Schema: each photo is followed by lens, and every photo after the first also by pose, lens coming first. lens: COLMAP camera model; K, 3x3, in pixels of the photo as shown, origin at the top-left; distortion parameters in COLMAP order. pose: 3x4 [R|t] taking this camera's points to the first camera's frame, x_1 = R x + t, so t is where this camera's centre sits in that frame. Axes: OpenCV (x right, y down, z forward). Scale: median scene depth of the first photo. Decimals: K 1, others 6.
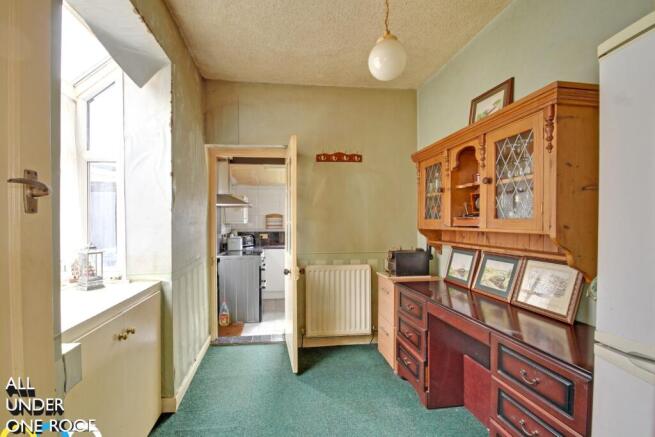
lens RADIAL K [[292.4, 0, 323.7], [0, 292.4, 229.5], [0, 0, 1]] dist [0.000397, -0.000262]
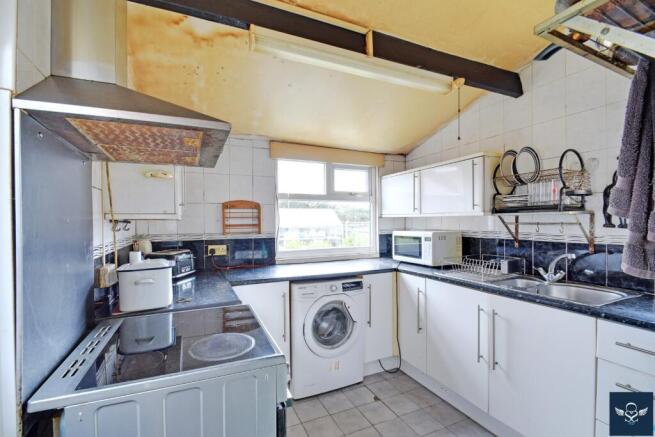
lens RADIAL K [[292.4, 0, 323.7], [0, 292.4, 229.5], [0, 0, 1]] dist [0.000397, -0.000262]
pose [[0.965274, -0.001909, 0.261231, -0.166501], [0.003121, 0.999986, -0.004224, -0.005737], [-0.261219, 0.004893, 0.965267, 0.533052]]
